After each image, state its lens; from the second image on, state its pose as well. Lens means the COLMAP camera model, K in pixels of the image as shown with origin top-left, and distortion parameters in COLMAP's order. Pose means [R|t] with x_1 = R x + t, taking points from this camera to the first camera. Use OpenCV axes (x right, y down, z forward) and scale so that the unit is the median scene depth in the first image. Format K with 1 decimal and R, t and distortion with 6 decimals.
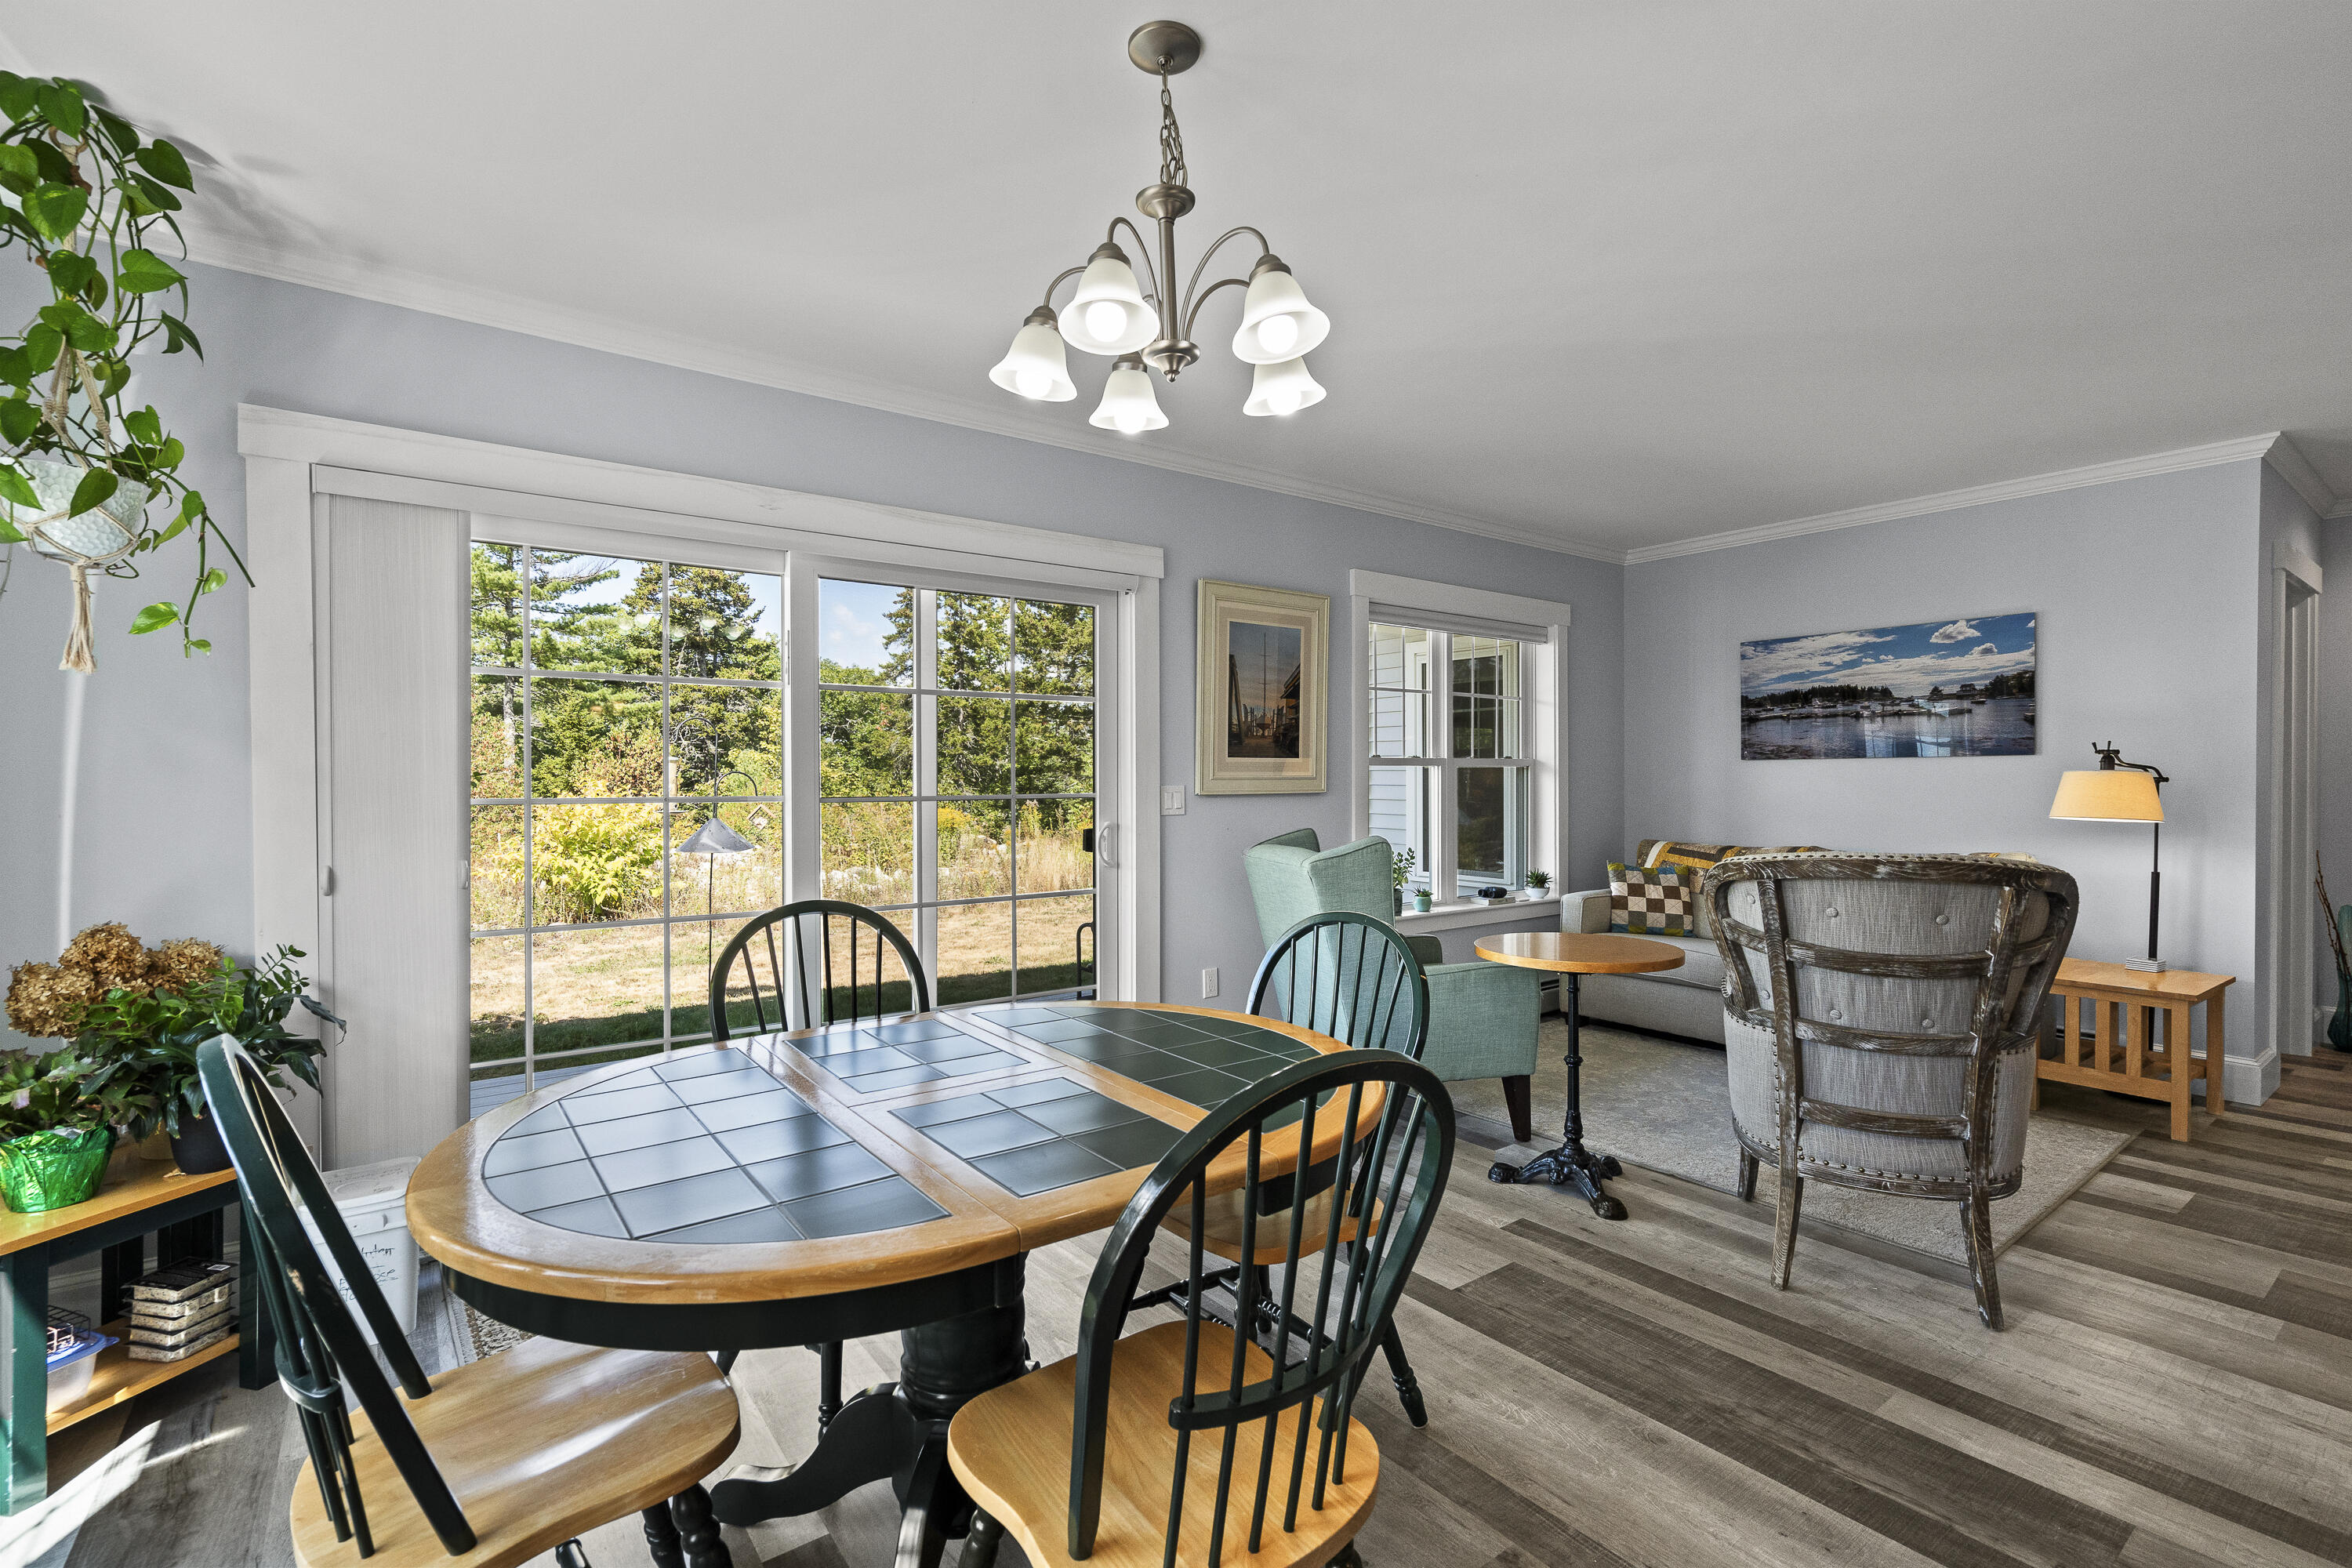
lens RADIAL K [[1062.0, 0, 1181.3], [0, 1062.0, 785.2], [0, 0, 1]] dist [-0.010652, 0.003870]
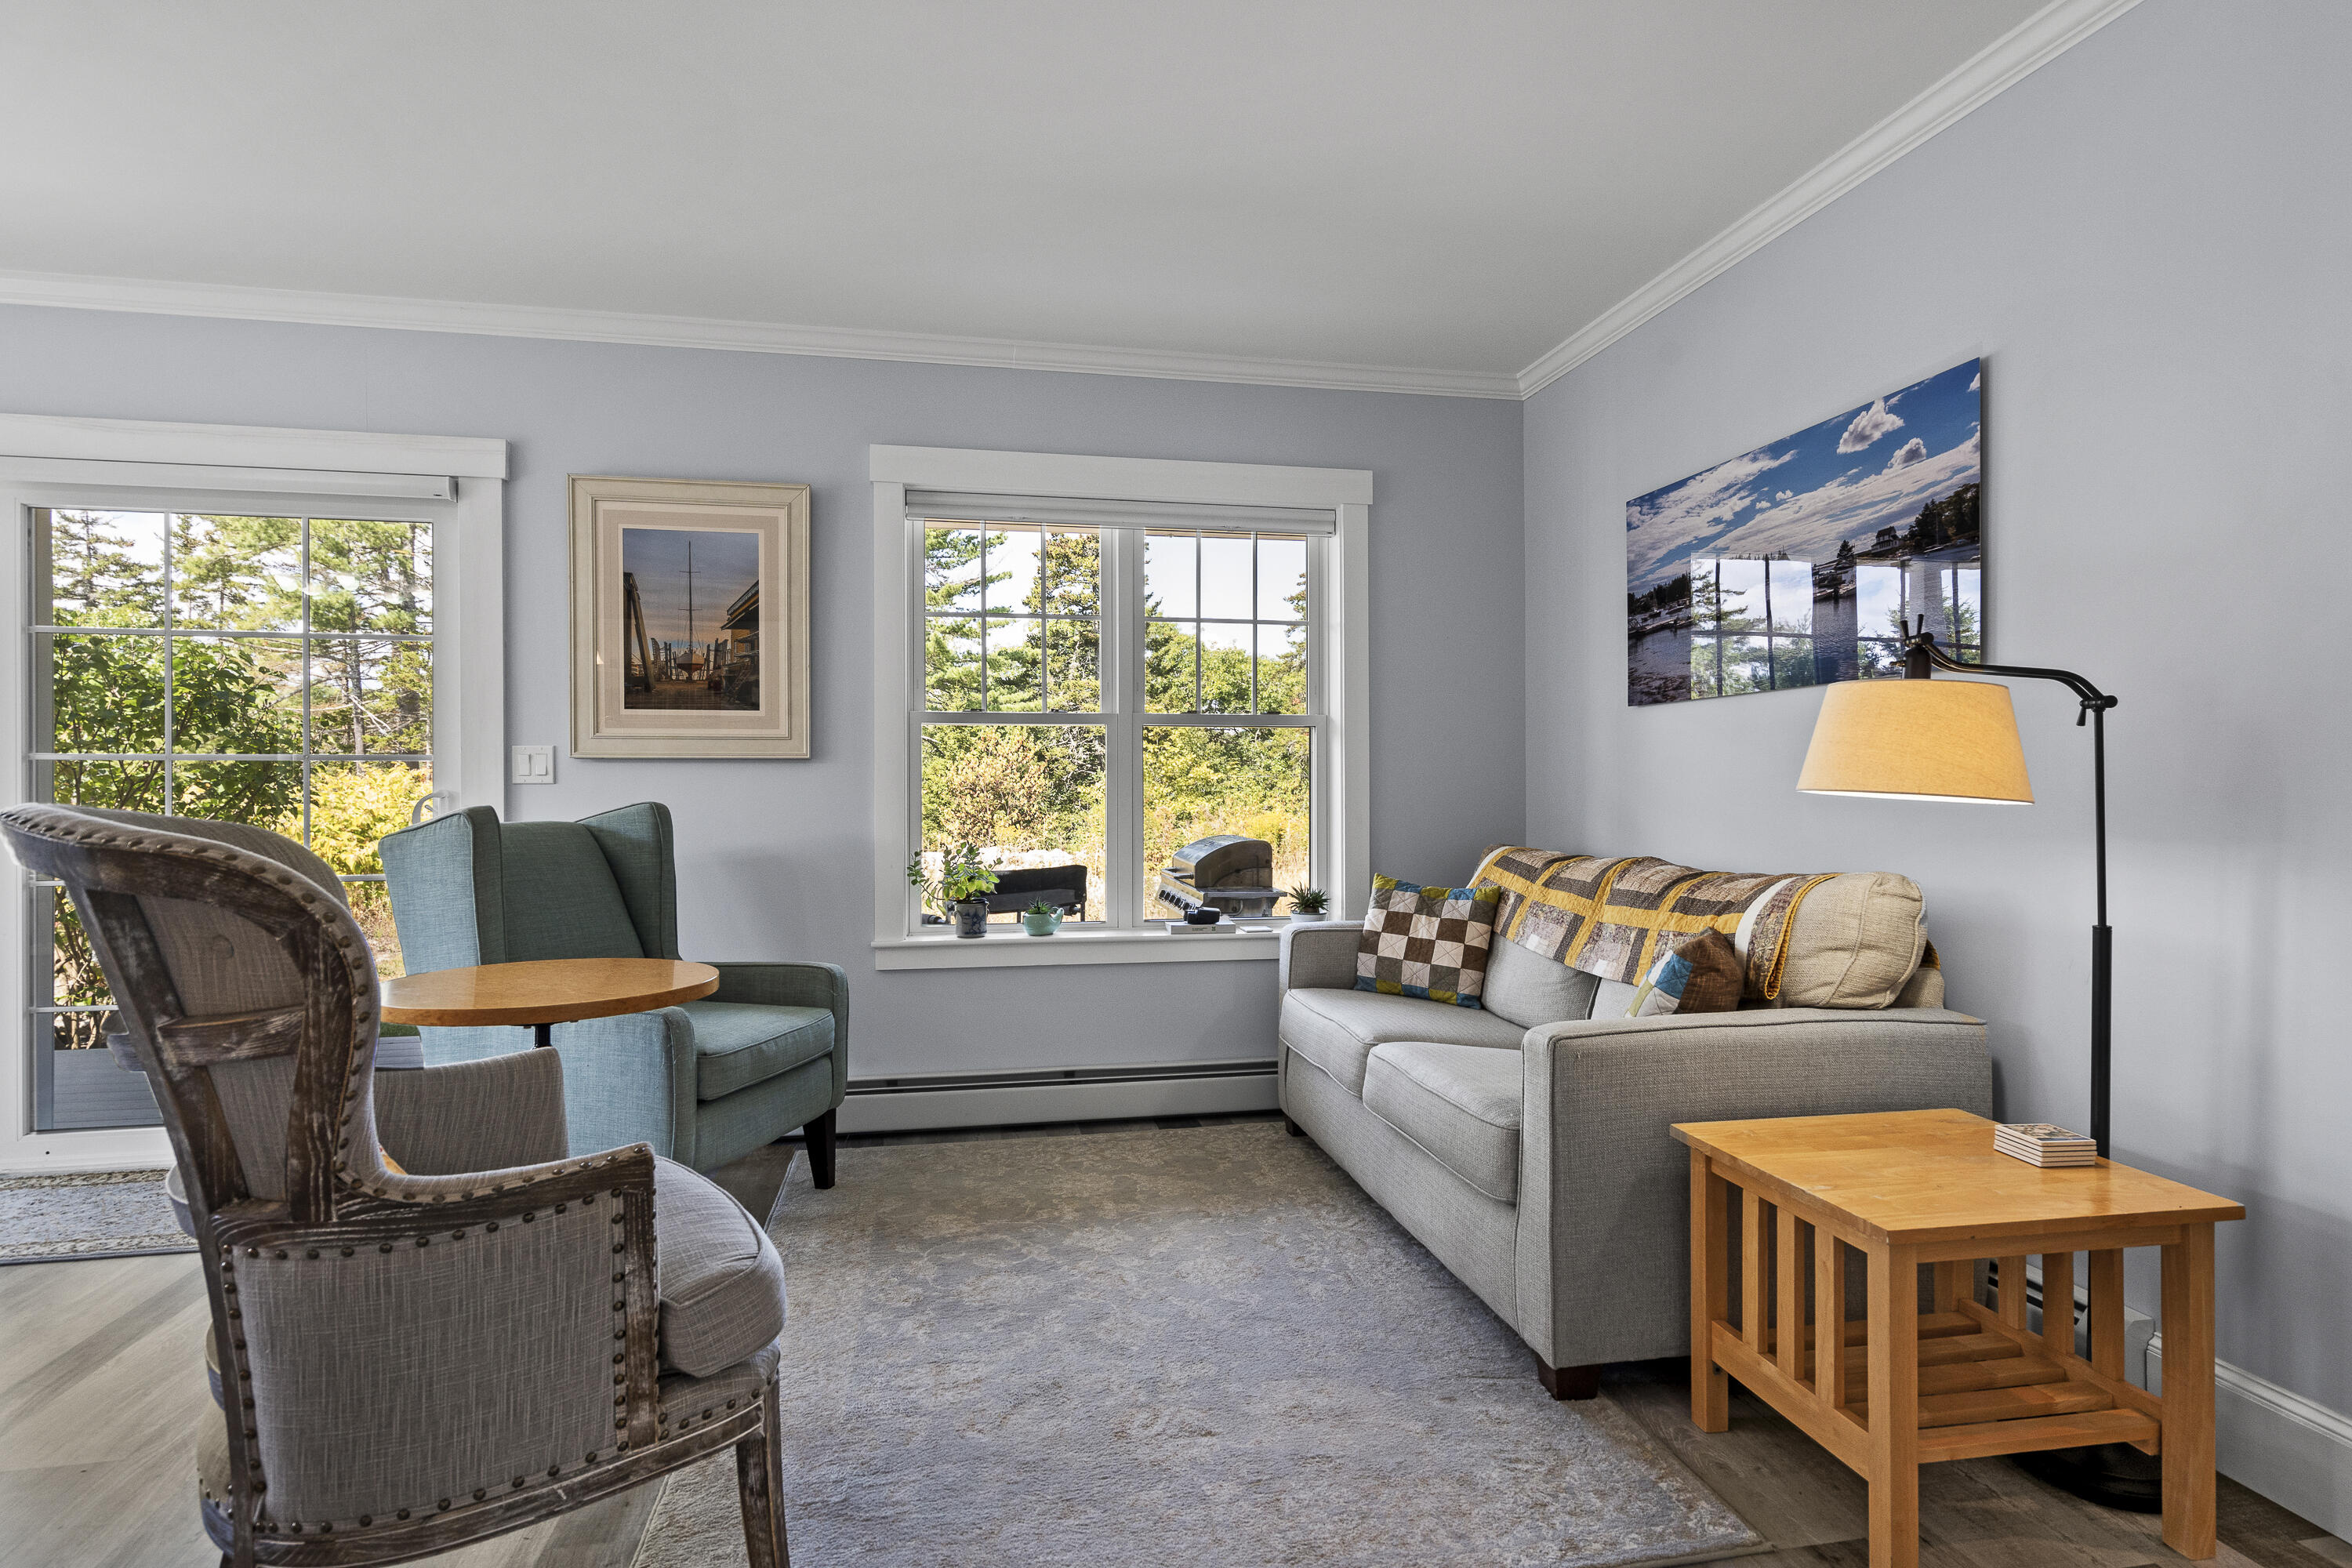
lens RADIAL K [[1209.7, 0, 1207.4], [0, 1209.7, 788.7], [0, 0, 1]] dist [-0.007579, 0.001586]
pose [[0.900630, 0.003086, -0.434576, 0.647073], [-0.005496, 0.999976, -0.004288, 0.025905], [0.434552, 0.006251, 0.900625, 0.334722]]
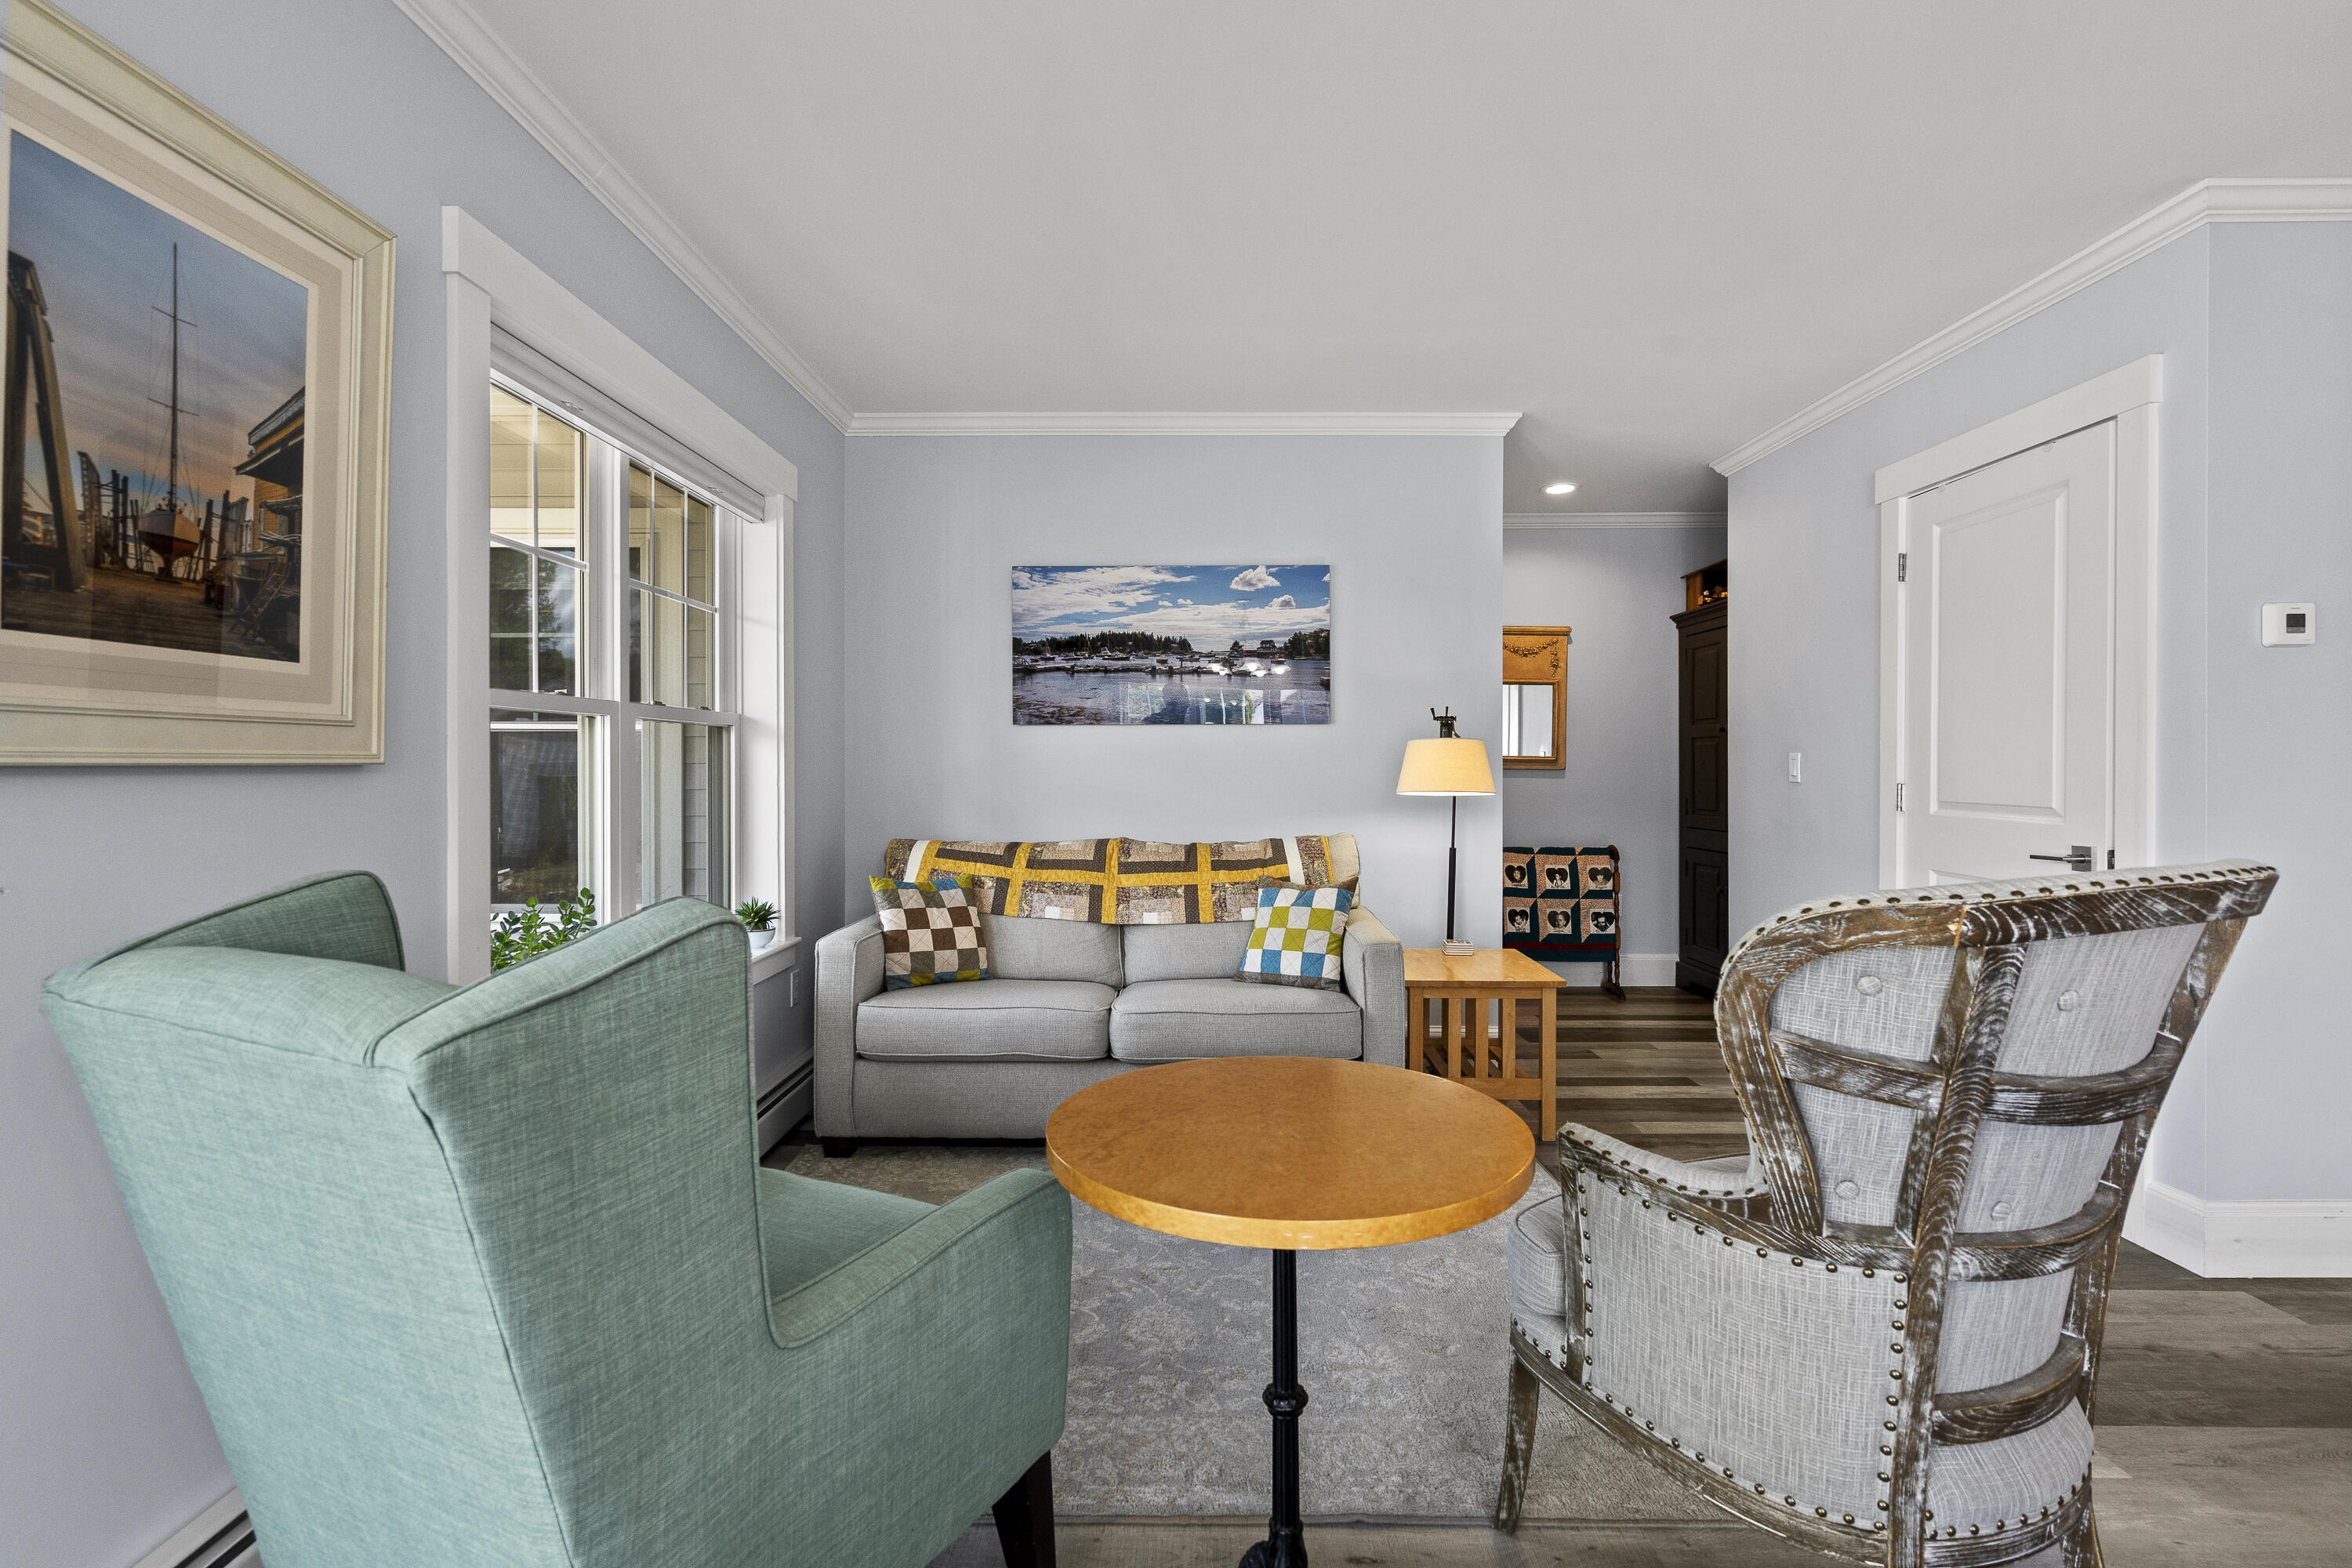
lens RADIAL K [[1062.0, 0, 1167.5], [0, 1062.0, 773.0], [0, 0, 1]] dist [-0.010652, 0.003870]
pose [[0.615245, -0.004126, 0.788325, 0.011860], [0.005210, 0.999986, 0.001168, 0.009919], [-0.788319, 0.003389, 0.615257, 0.489889]]
